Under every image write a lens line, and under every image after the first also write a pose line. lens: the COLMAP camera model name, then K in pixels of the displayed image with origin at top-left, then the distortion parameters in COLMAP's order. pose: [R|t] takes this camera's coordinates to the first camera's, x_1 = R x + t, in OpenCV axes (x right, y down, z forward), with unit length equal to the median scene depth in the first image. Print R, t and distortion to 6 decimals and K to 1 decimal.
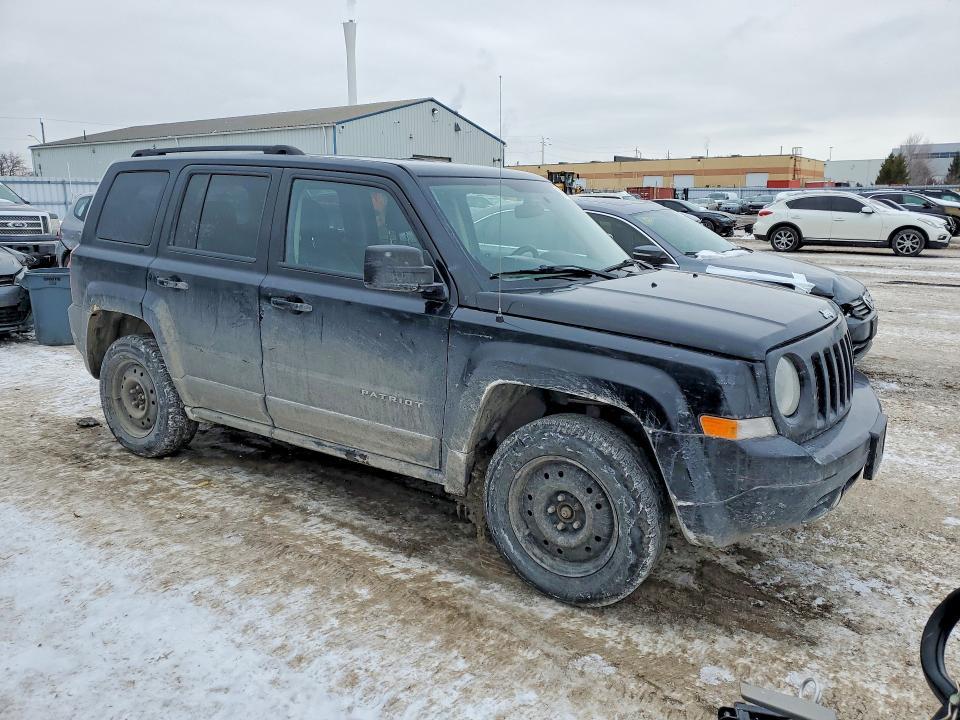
lens RADIAL K [[738.8, 0, 486.5], [0, 738.8, 360.0], [0, 0, 1]] dist [0.027099, -0.000352]
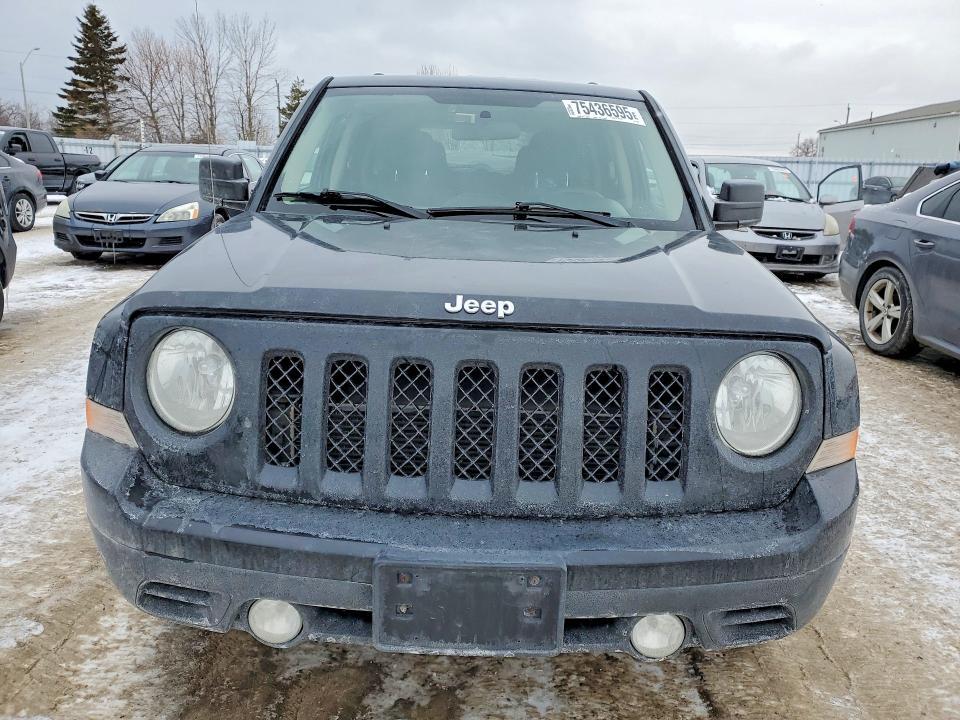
lens RADIAL K [[738.8, 0, 486.5], [0, 738.8, 360.0], [0, 0, 1]] dist [0.027099, -0.000352]
pose [[0.550789, 0.221303, -0.804771, 0.805327], [-0.203195, 0.970752, 0.127878, -0.084038], [0.809533, 0.093092, 0.579647, 0.689258]]
